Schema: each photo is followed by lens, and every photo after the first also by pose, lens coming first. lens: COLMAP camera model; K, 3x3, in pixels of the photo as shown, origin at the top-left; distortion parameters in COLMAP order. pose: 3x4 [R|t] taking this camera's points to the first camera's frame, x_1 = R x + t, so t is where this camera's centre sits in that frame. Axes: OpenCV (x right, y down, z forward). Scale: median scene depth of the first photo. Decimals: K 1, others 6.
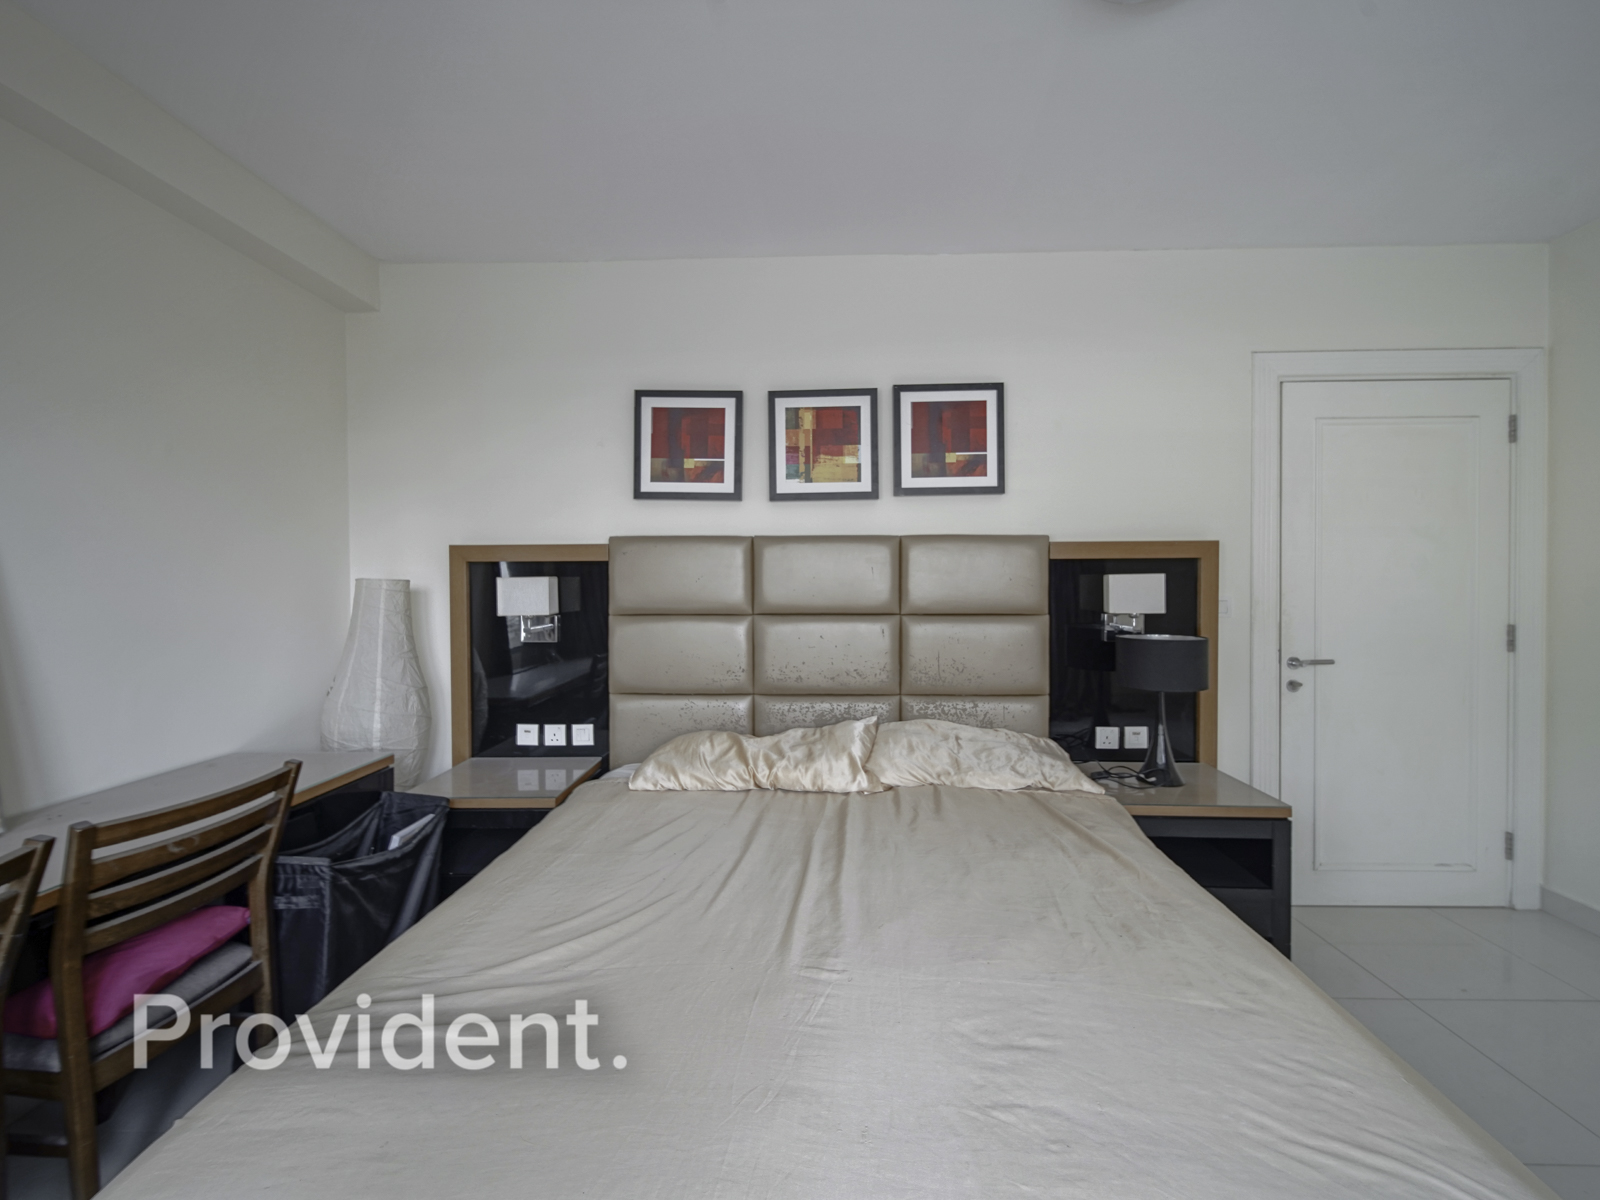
lens RADIAL K [[655.3, 0, 798.1], [0, 655.3, 584.0], [0, 0, 1]] dist [0.003765, -0.002602]
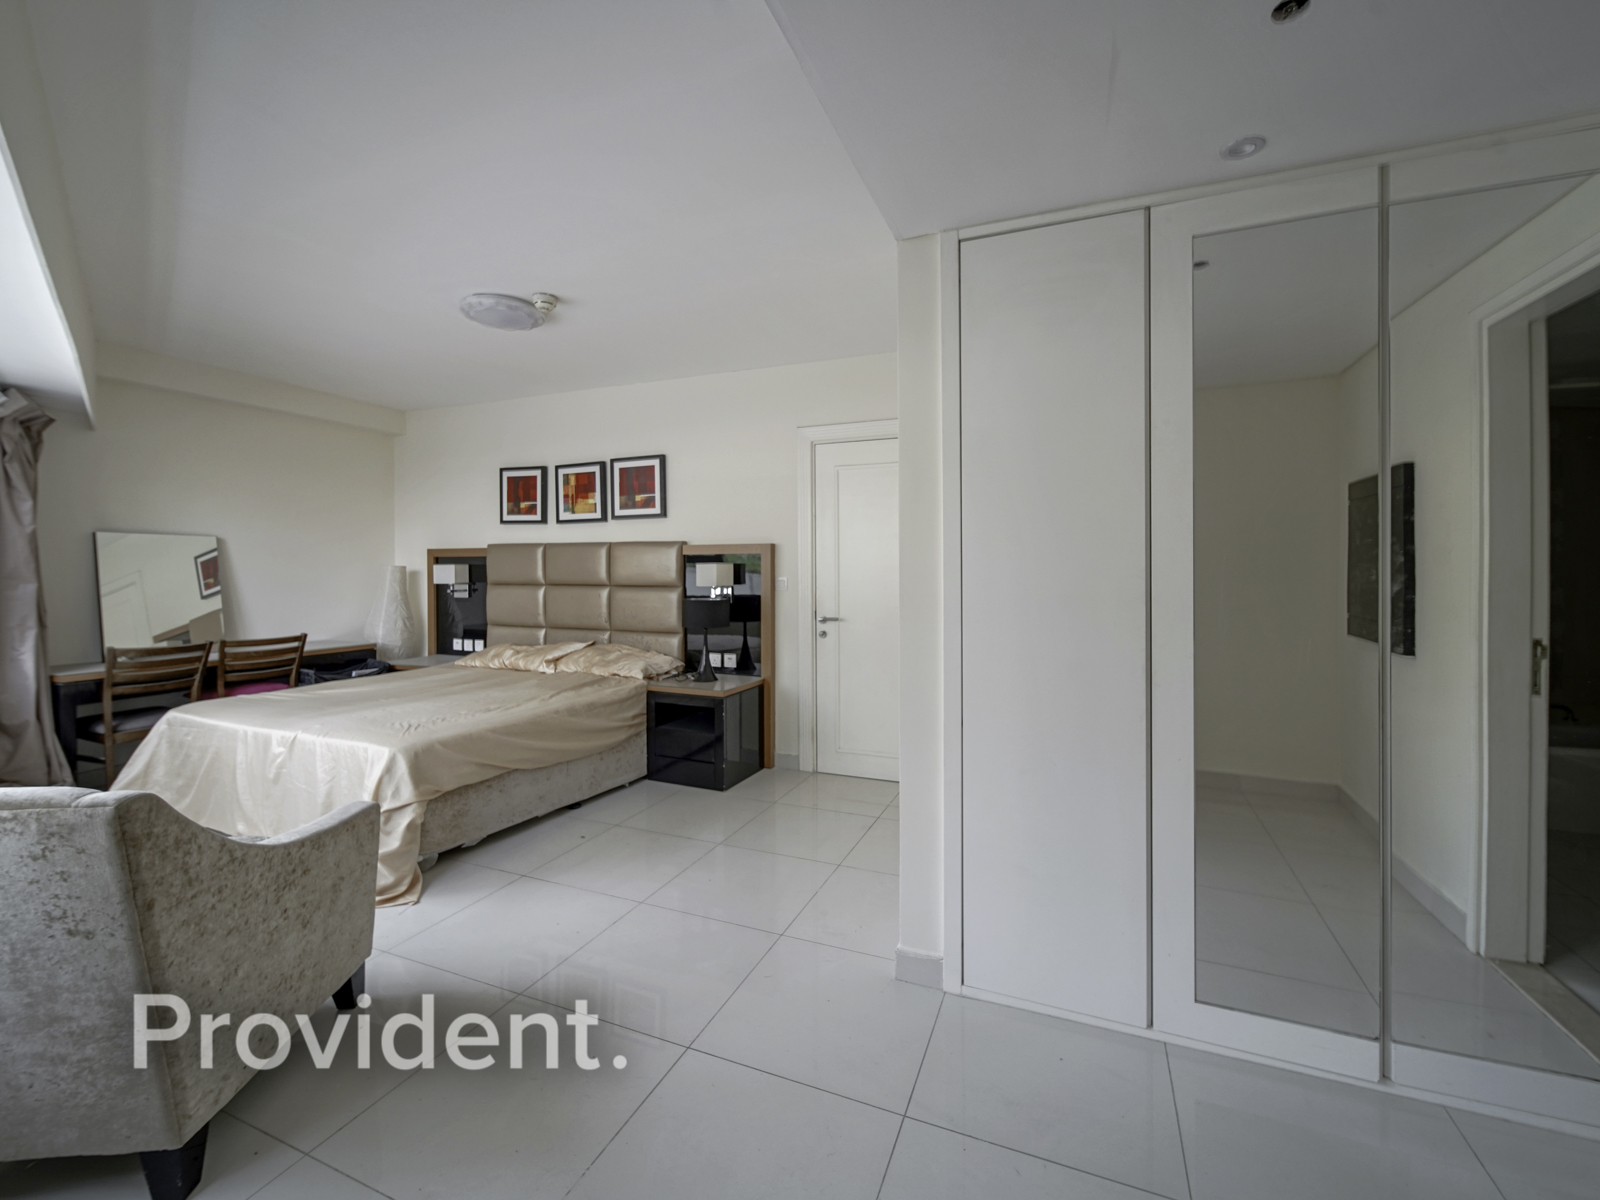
lens RADIAL K [[596.0, 0, 791.0], [0, 596.0, 571.9], [0, 0, 1]] dist [-0.001028, -0.000477]
pose [[0.949347, 0.006310, -0.314165, 1.131478], [-0.006950, 0.999975, -0.000916, 0.005791], [0.314151, 0.003053, 0.949368, -0.400174]]
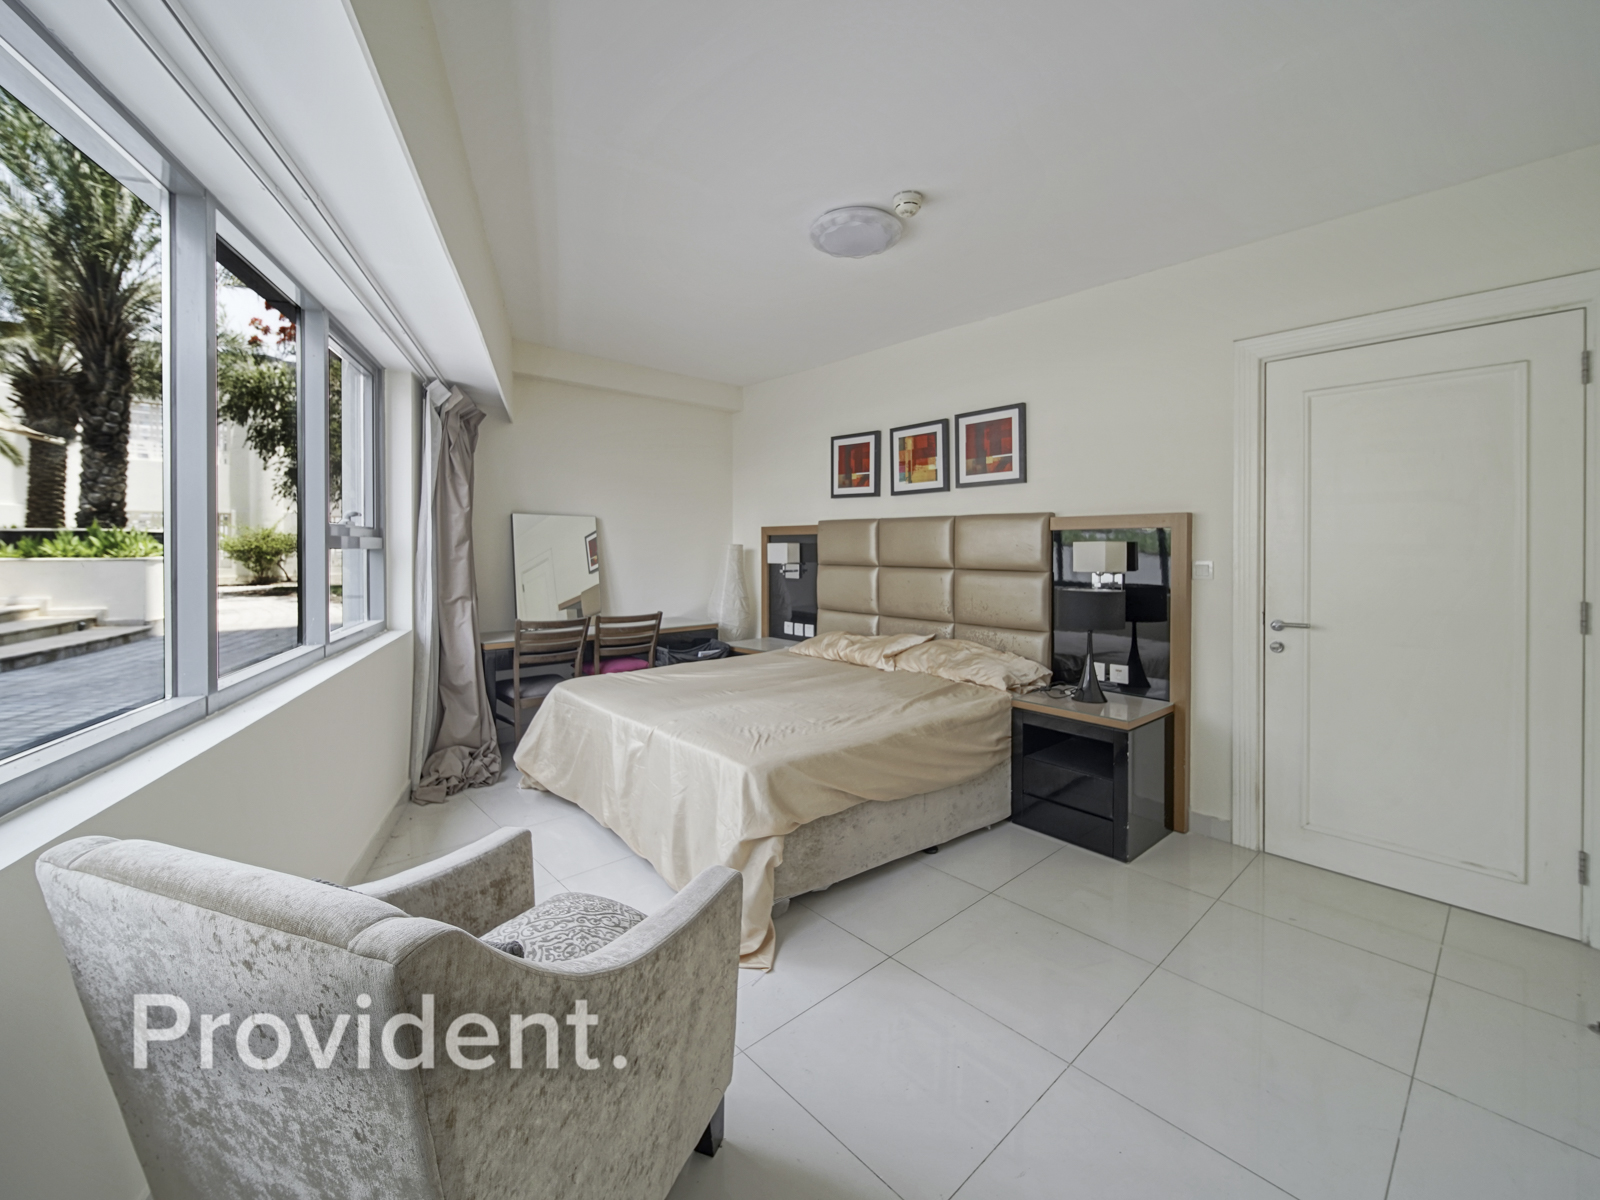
lens RADIAL K [[663.4, 0, 793.1], [0, 663.4, 549.6], [0, 0, 1]] dist [-0.000470, -0.000436]
pose [[0.691413, 0.008410, -0.722411, 0.978680], [-0.011497, 0.999934, 0.000638, 0.005980], [0.722369, 0.007864, 0.691463, -0.303521]]
